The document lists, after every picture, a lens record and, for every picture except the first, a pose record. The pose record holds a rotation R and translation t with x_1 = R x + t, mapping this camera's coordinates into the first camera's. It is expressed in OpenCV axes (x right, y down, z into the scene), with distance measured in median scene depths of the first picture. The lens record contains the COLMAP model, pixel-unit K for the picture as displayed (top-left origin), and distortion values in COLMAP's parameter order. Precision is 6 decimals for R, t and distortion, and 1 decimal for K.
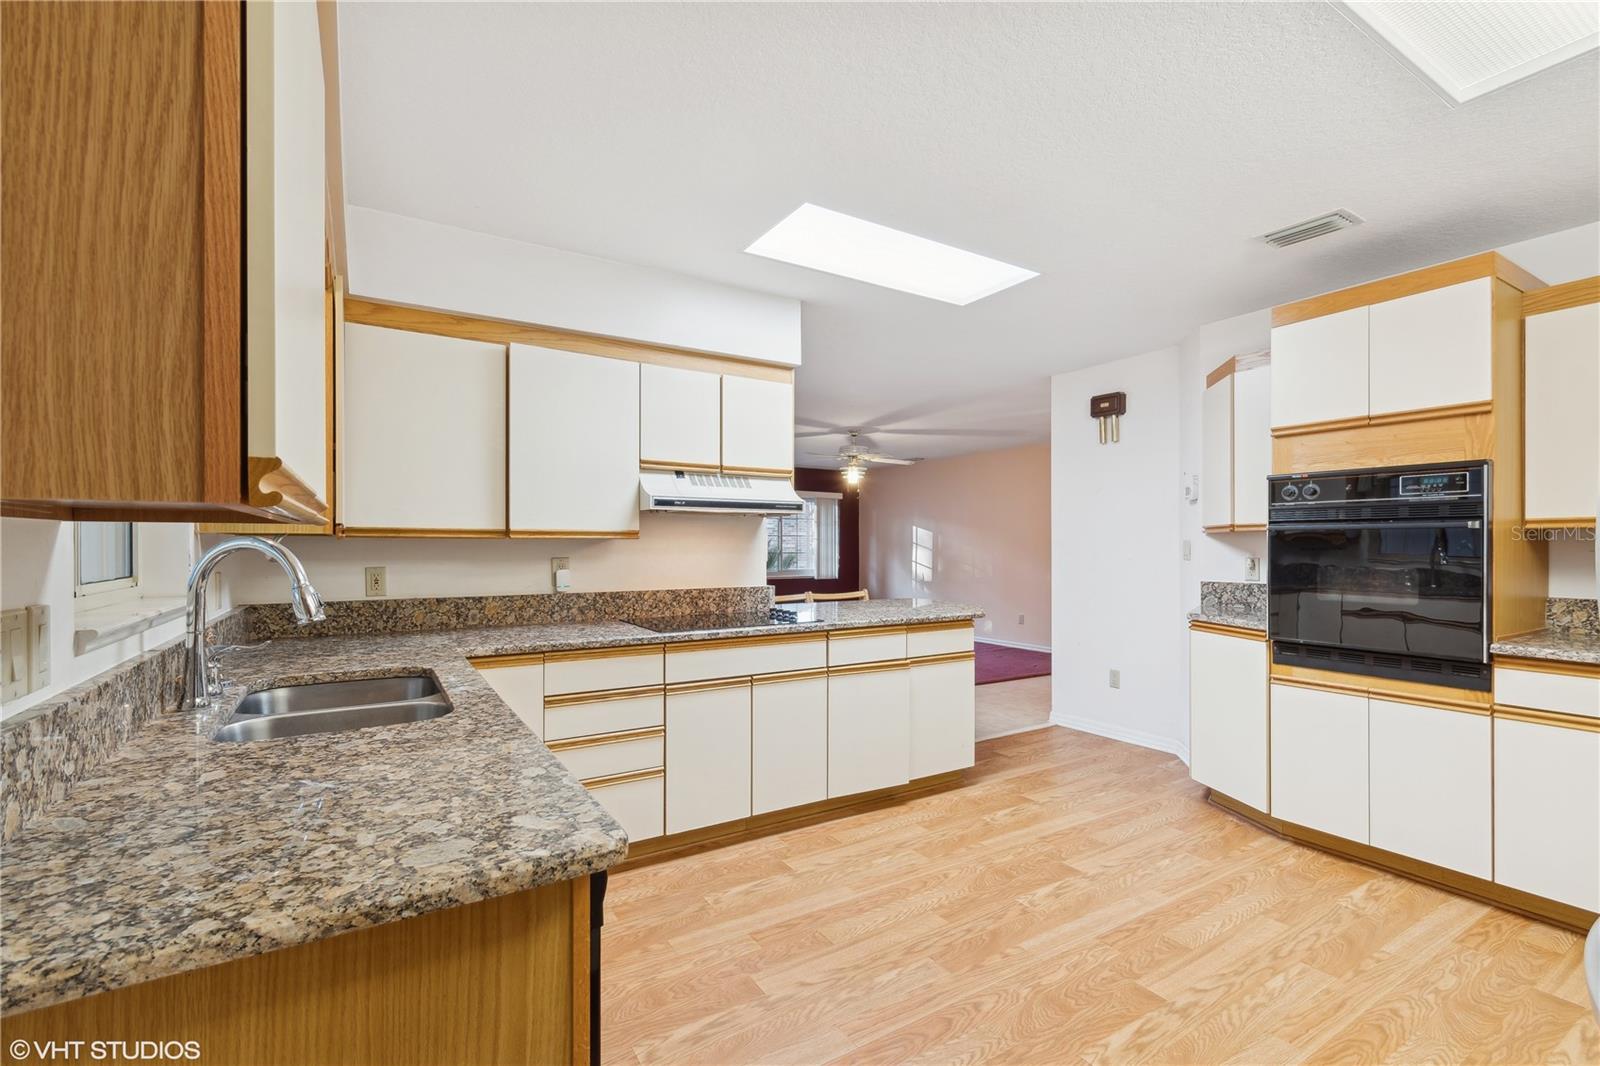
lens RADIAL K [[720.9, 0, 807.3], [0, 720.9, 543.2], [0, 0, 1]] dist [0.007669, -0.003236]
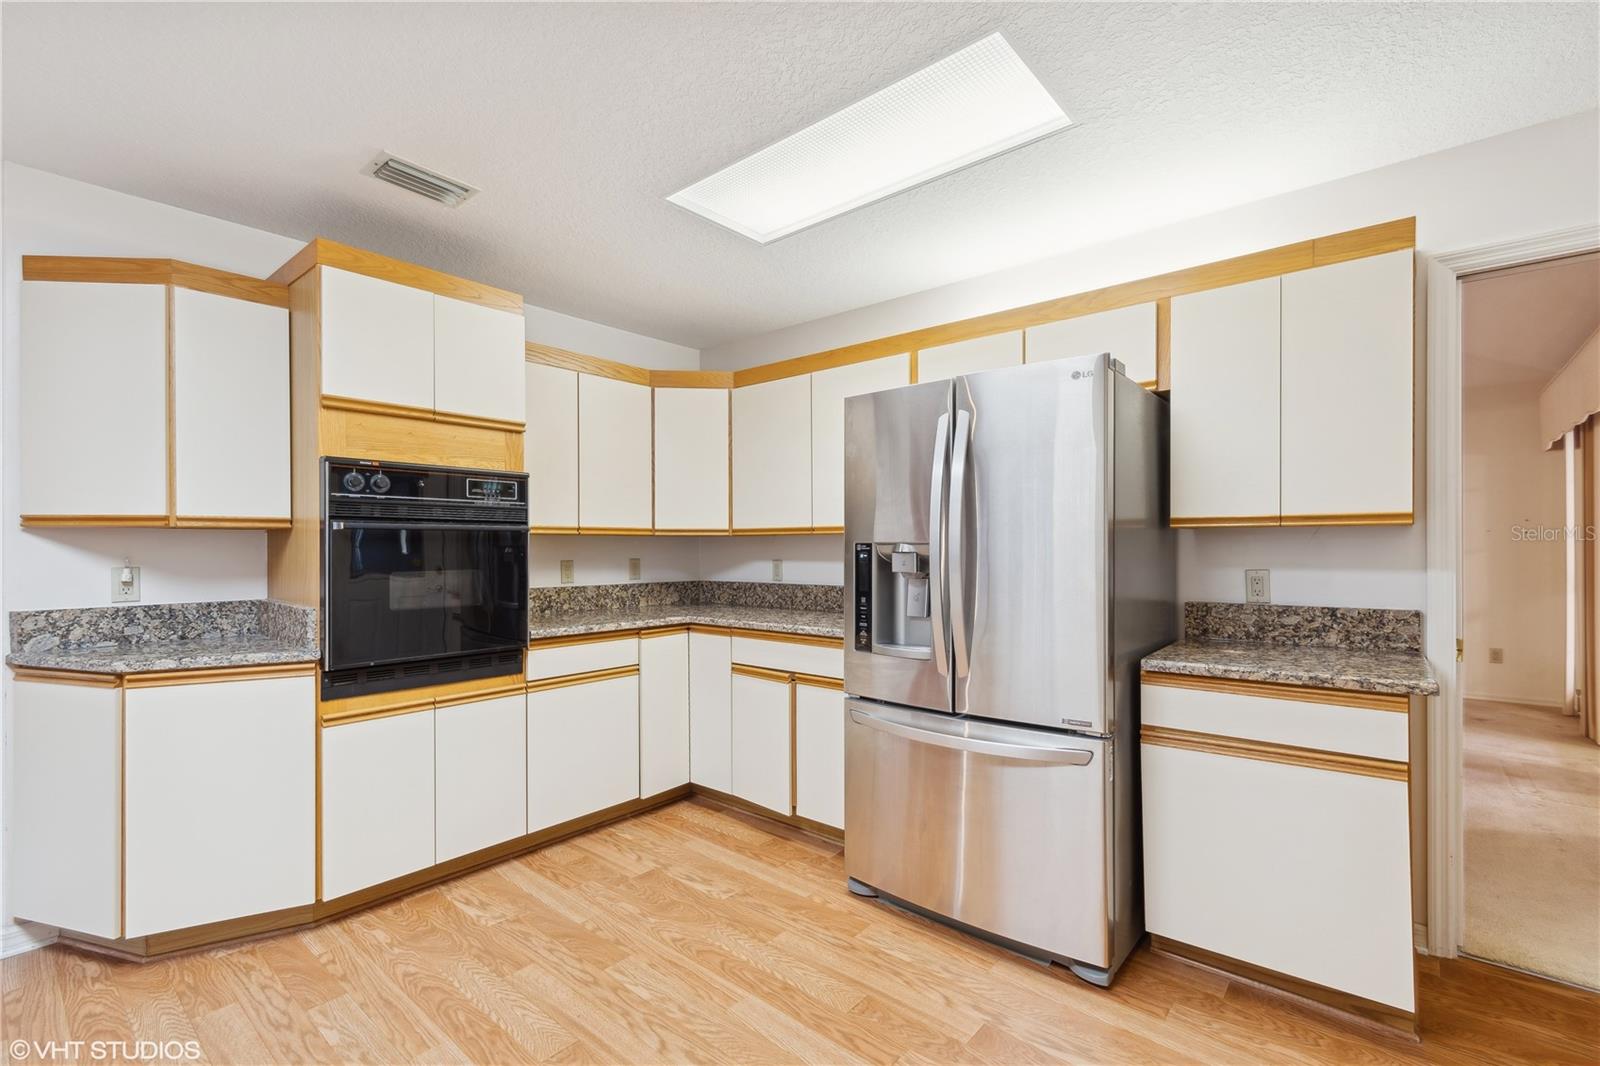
lens RADIAL K [[720.9, 0, 802.5], [0, 720.9, 546.1], [0, 0, 1]] dist [0.007669, -0.003236]
pose [[-0.312330, -0.001001, 0.949973, -0.273168], [-0.001103, 0.999999, 0.000690, 0.000245], [-0.949973, -0.000832, -0.312331, 0.850070]]
